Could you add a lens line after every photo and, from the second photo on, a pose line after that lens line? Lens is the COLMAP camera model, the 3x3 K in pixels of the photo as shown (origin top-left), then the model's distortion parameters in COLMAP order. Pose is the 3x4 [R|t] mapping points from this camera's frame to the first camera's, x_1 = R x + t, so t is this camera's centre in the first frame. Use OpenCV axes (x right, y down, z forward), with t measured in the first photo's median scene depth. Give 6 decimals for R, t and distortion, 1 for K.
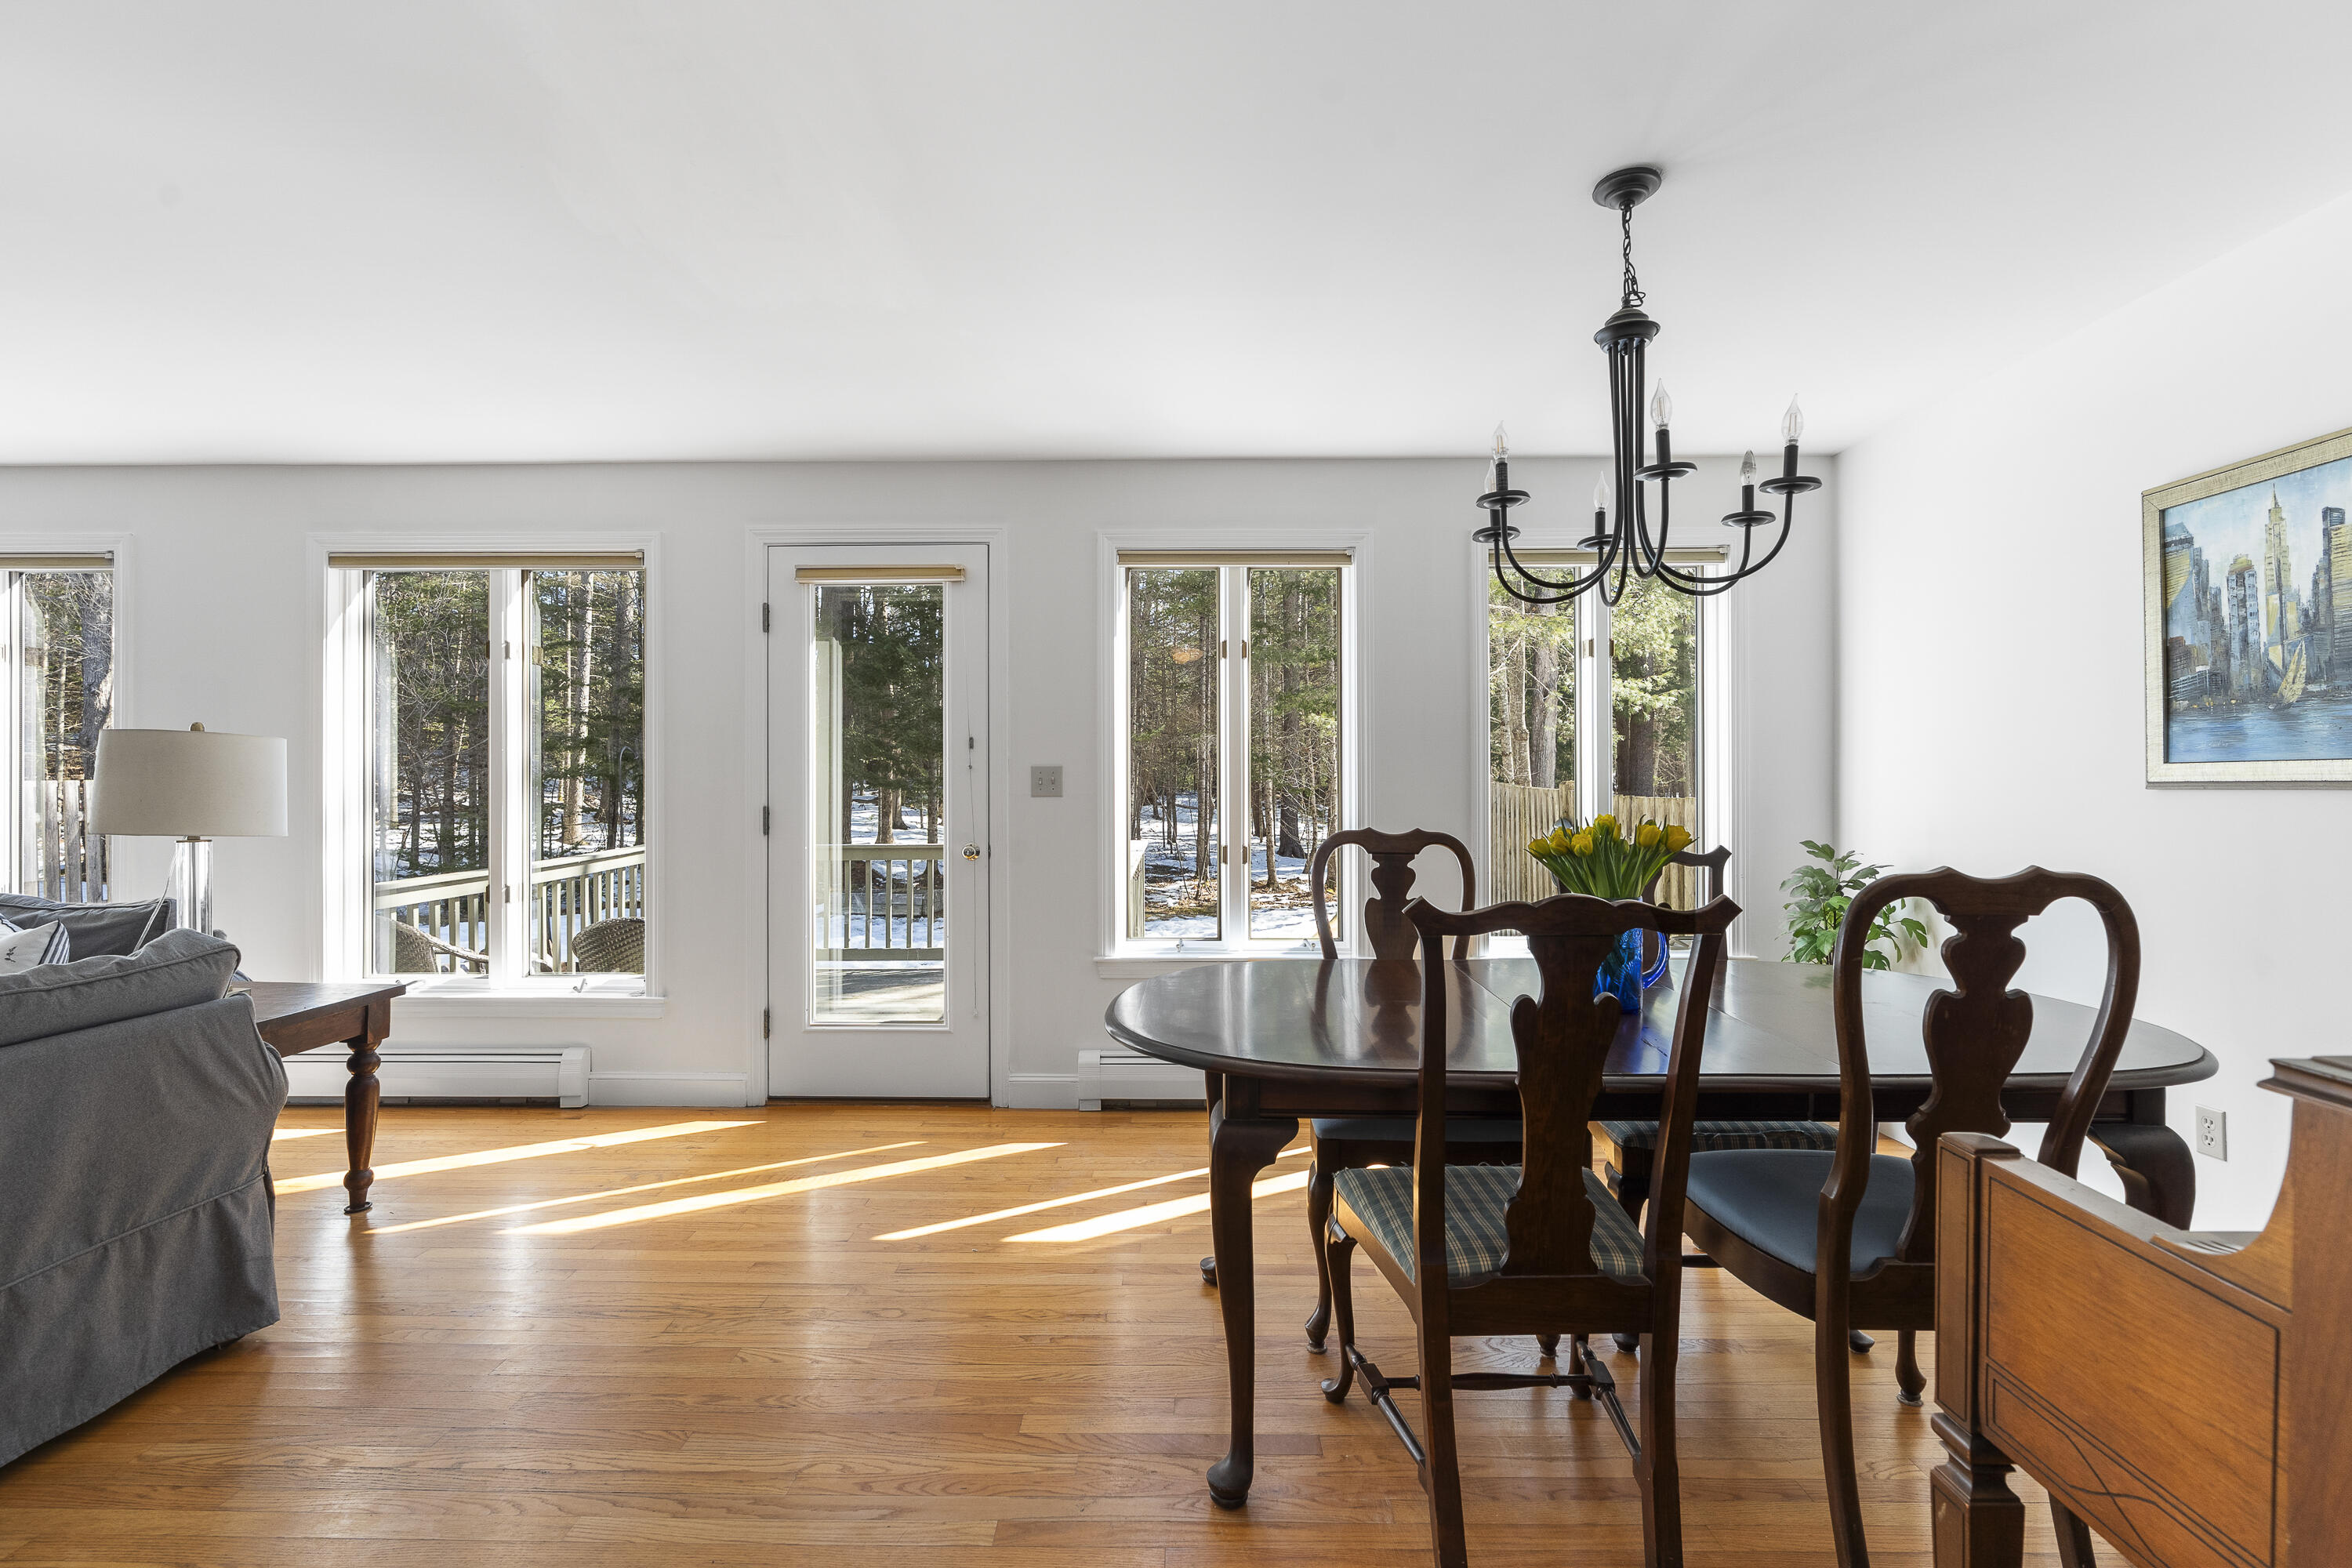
lens RADIAL K [[1080.8, 0, 1175.4], [0, 1080.8, 786.3], [0, 0, 1]] dist [-0.003130, 0.000303]
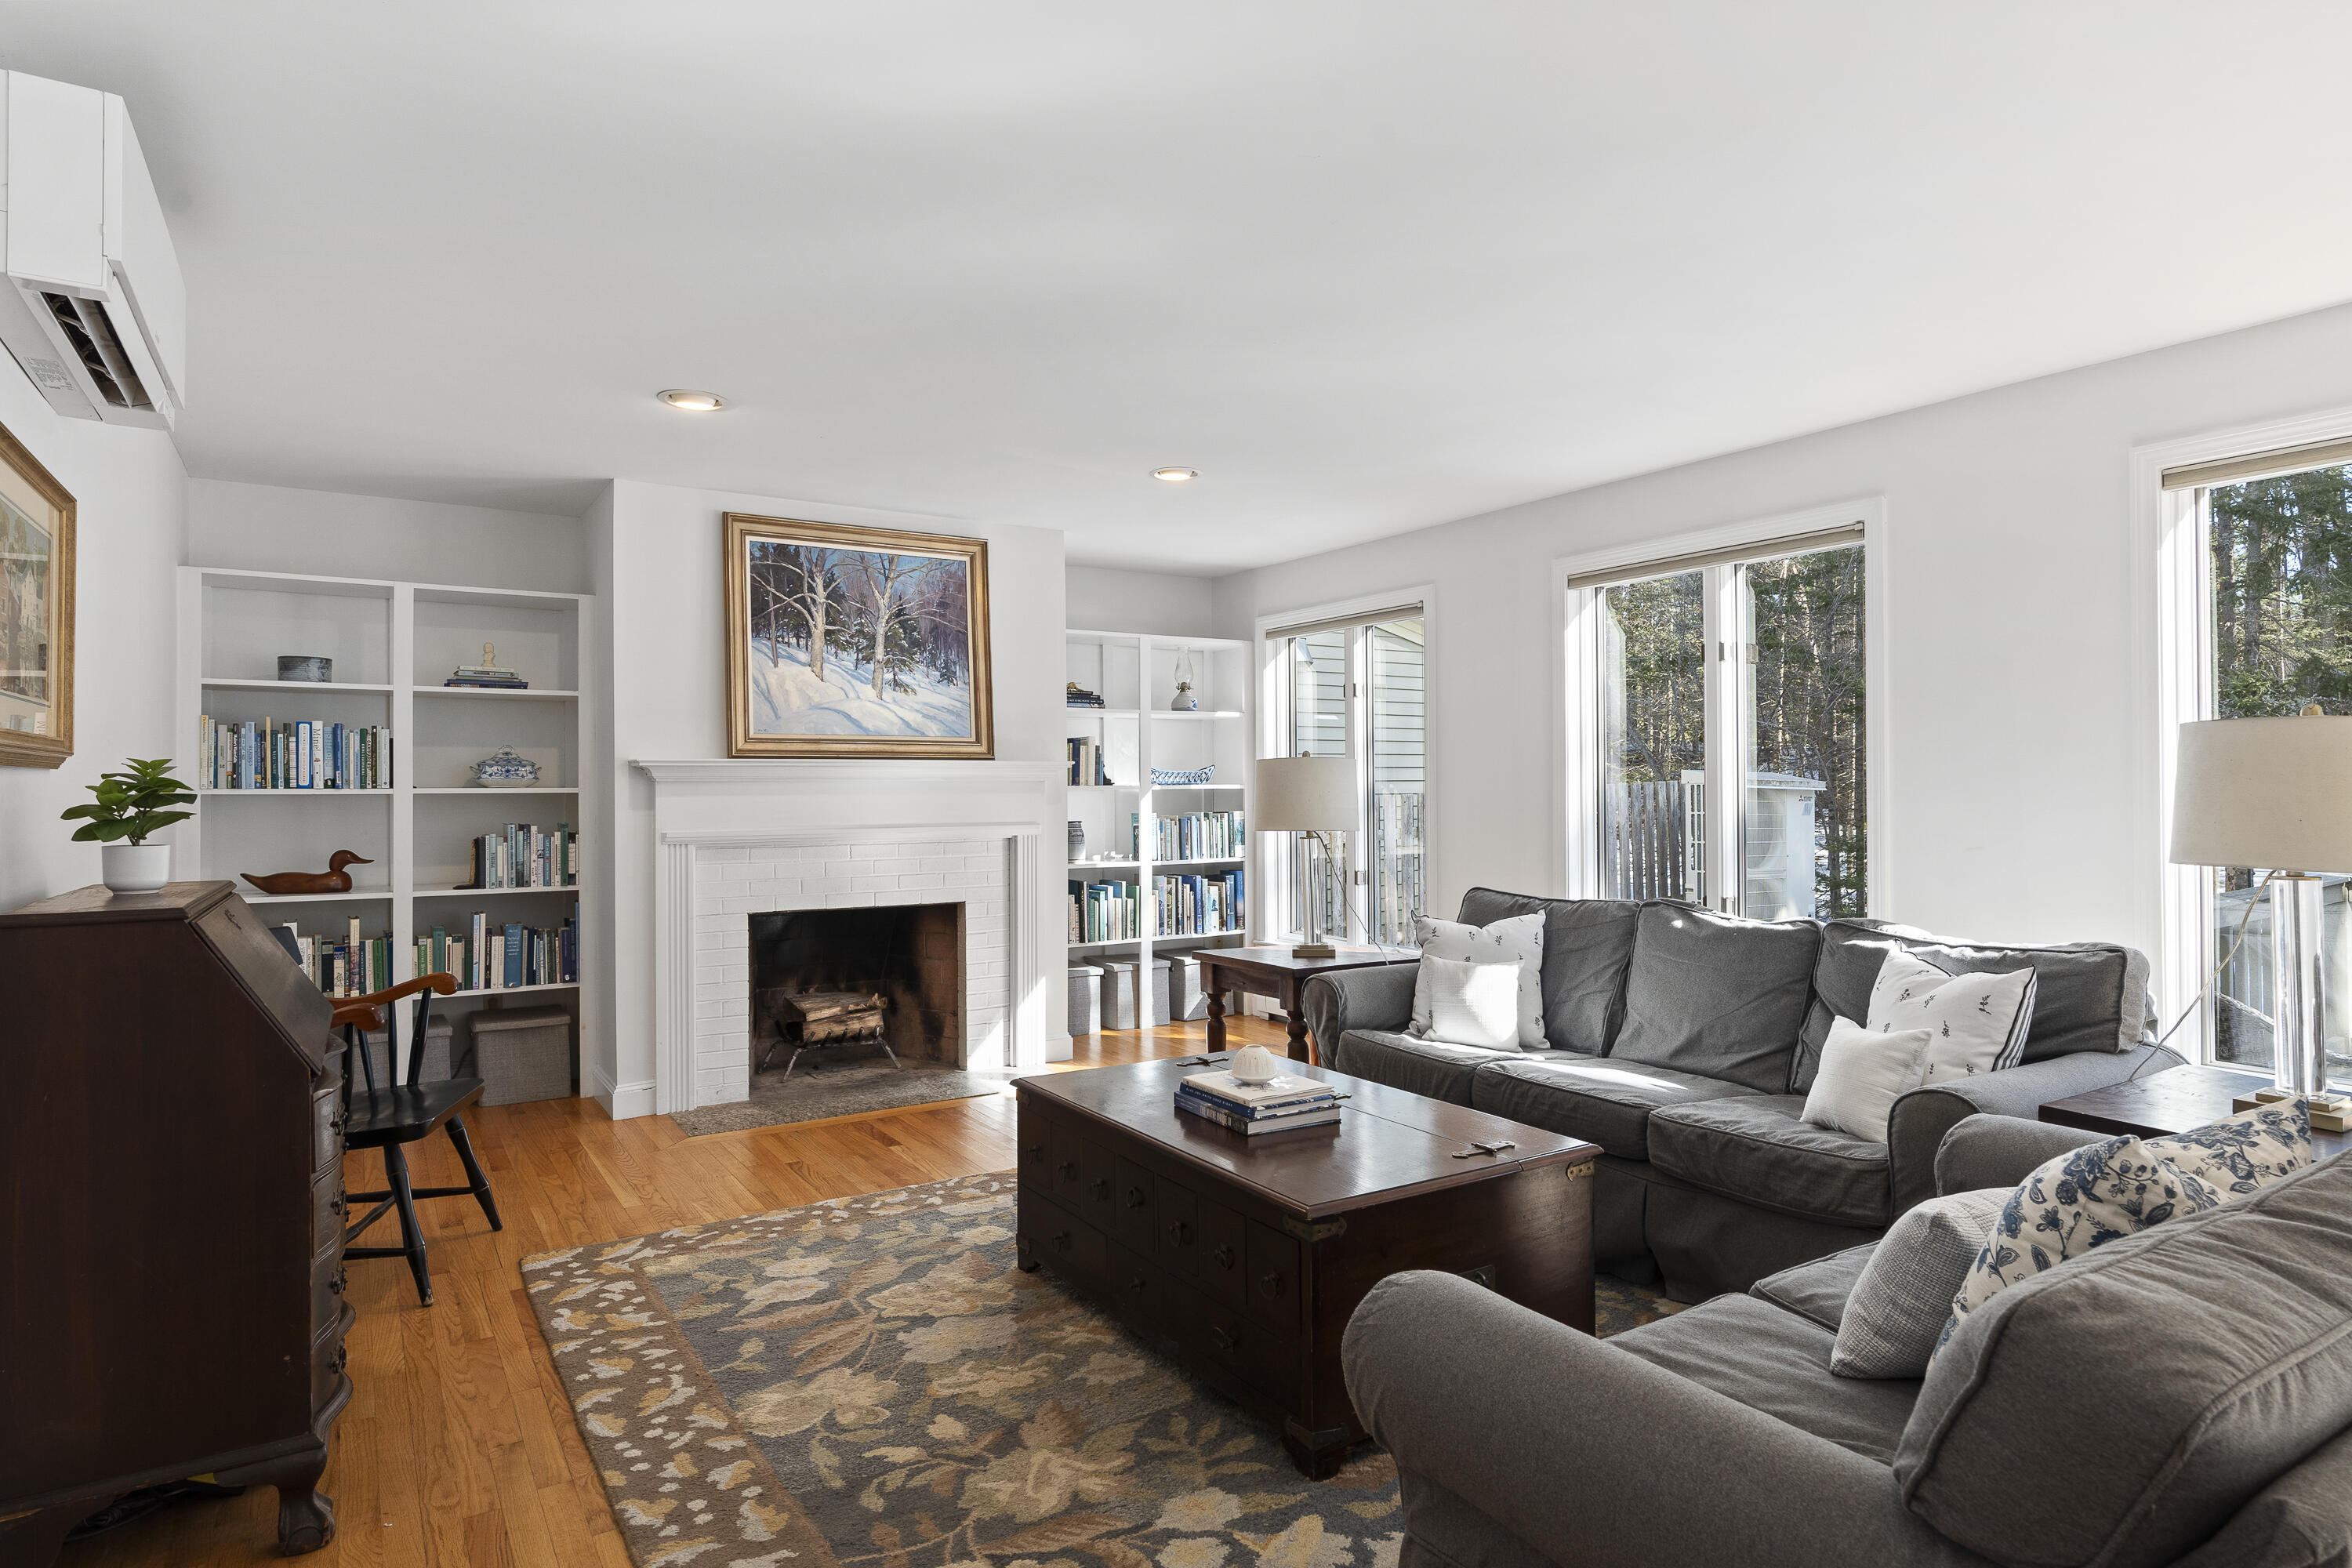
lens RADIAL K [[1285.5, 0, 1163.1], [0, 1285.5, 782.3], [0, 0, 1]] dist [-0.006907, 0.001754]
pose [[0.541062, -0.007429, -0.840950, 4.010452], [-0.002930, 0.999938, -0.010719, -0.000861], [0.840978, 0.008263, 0.541006, -0.083871]]
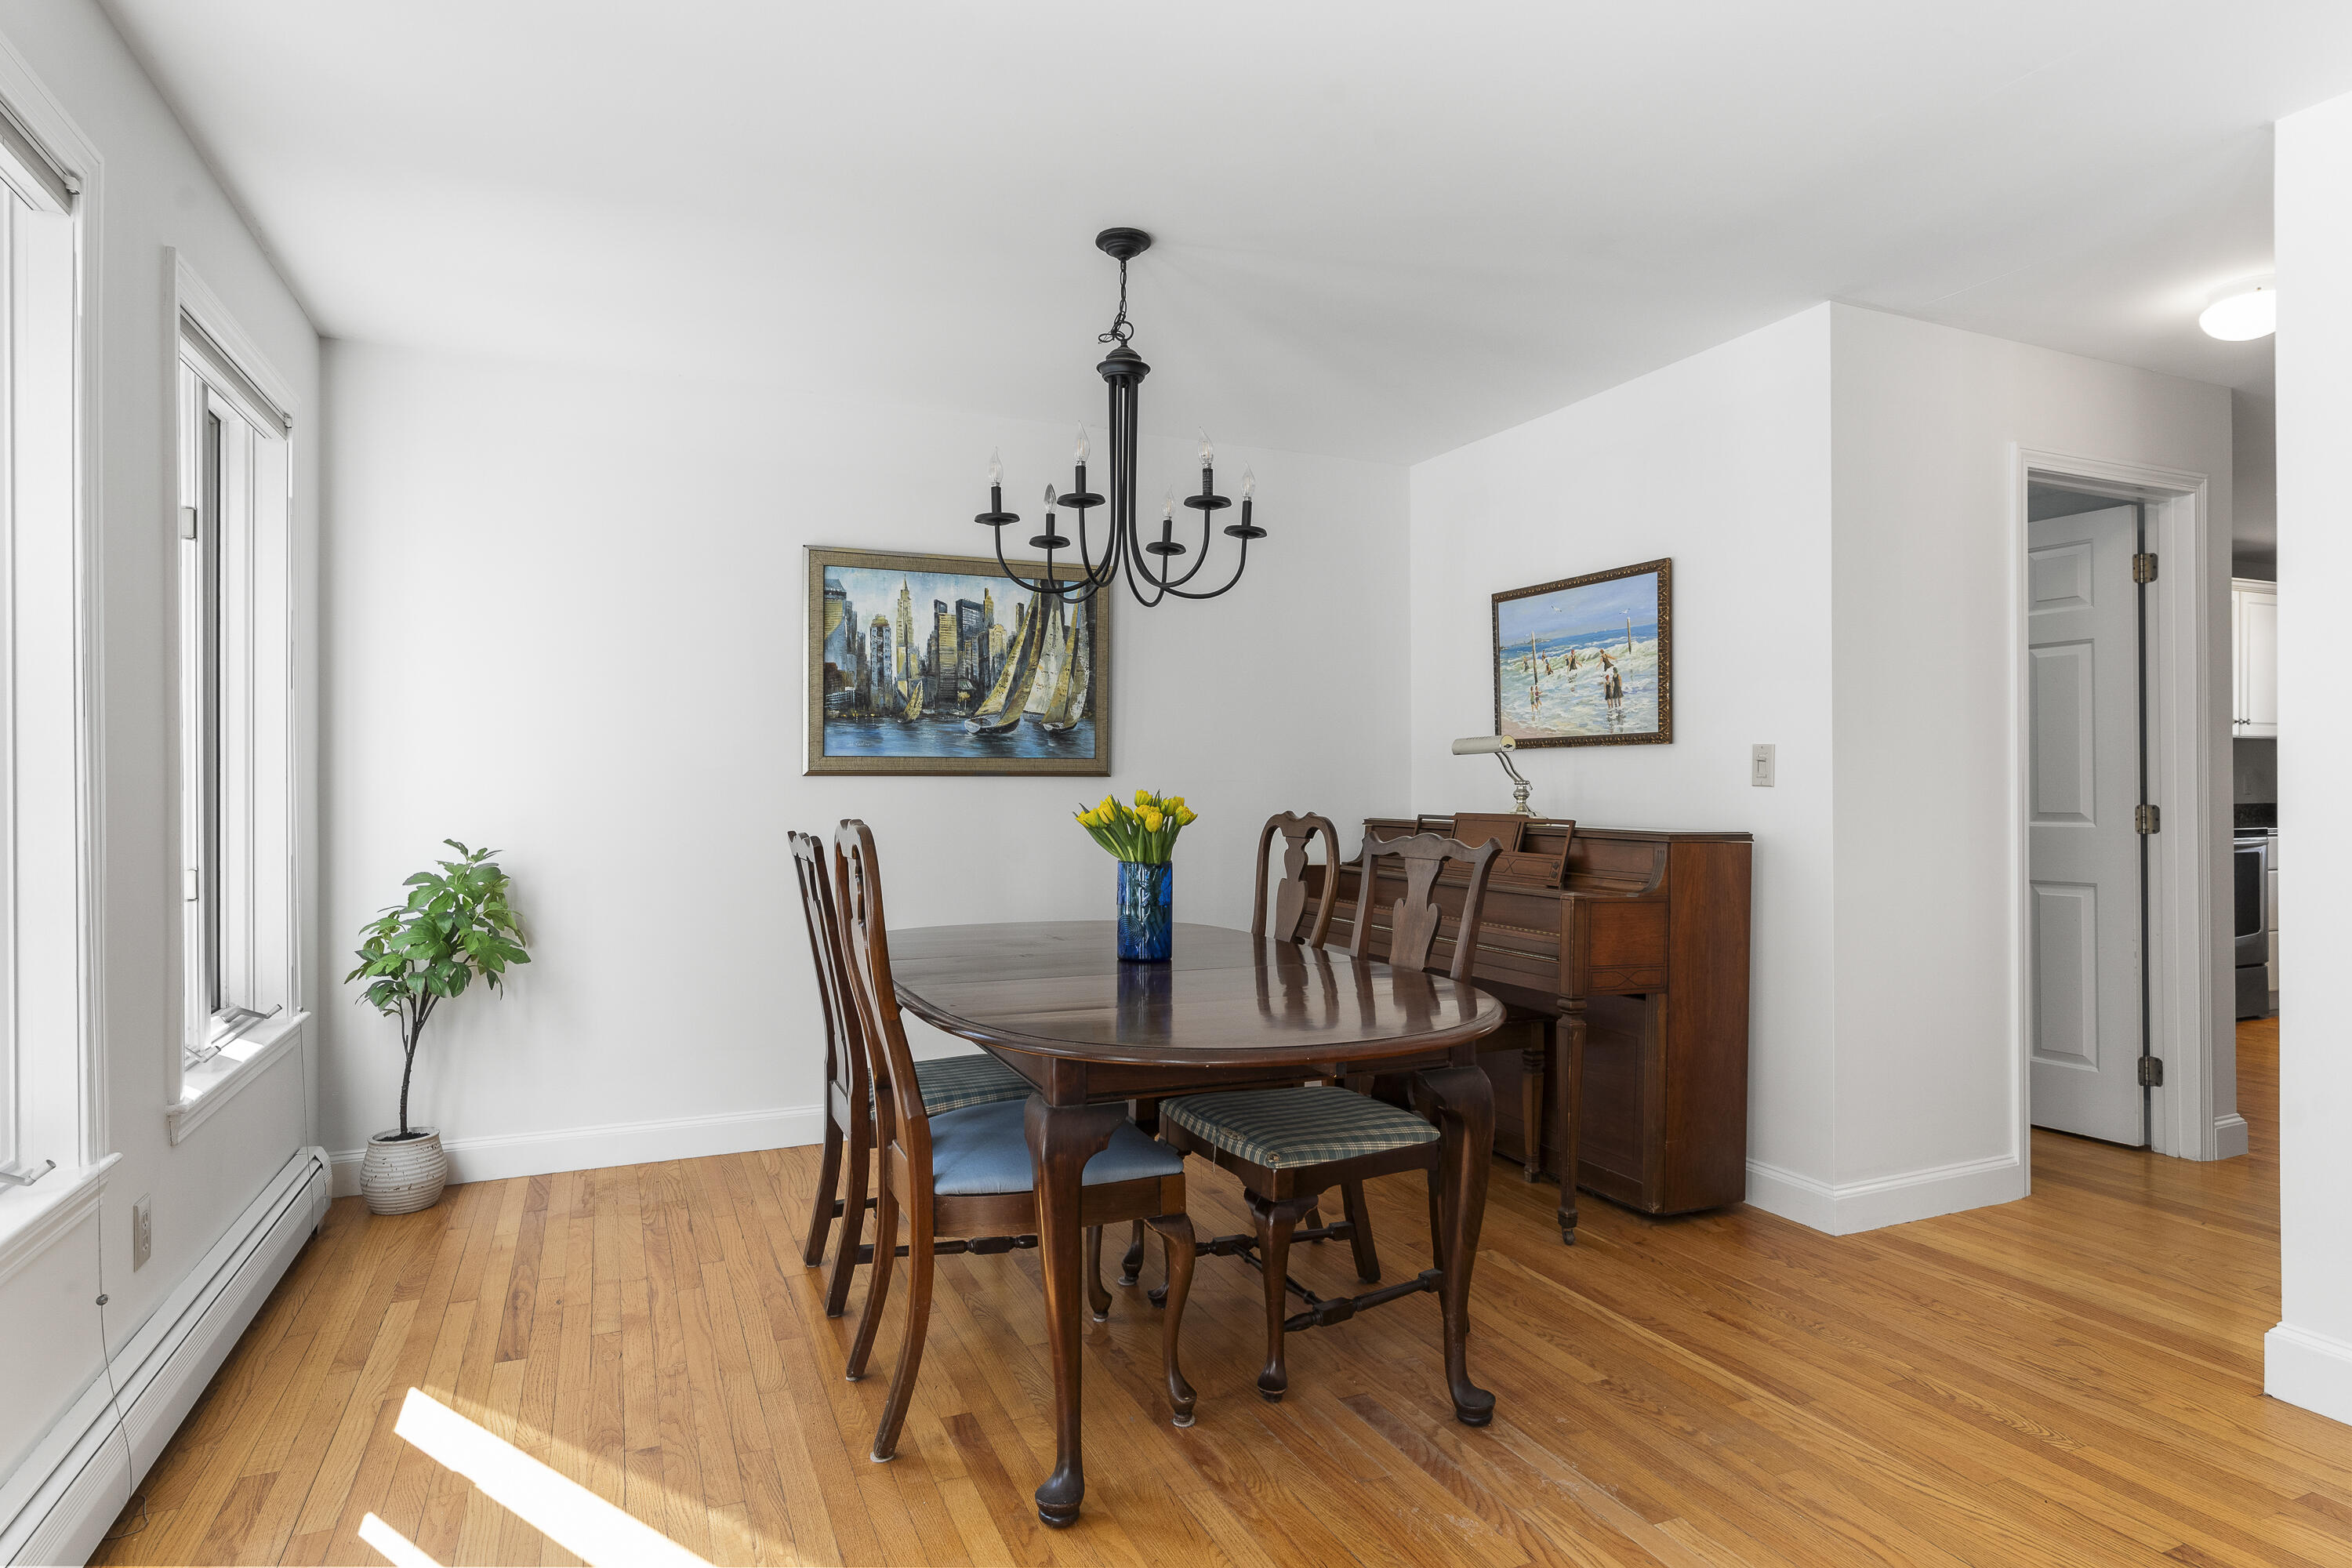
lens RADIAL K [[1285.5, 0, 1168.3], [0, 1285.5, 780.9], [0, 0, 1]] dist [-0.006907, 0.001754]
pose [[-0.406758, 0.004900, 0.913523, -0.720572], [0.004967, 0.999983, -0.003152, 0.016045], [-0.913522, 0.003255, -0.406775, 1.294847]]
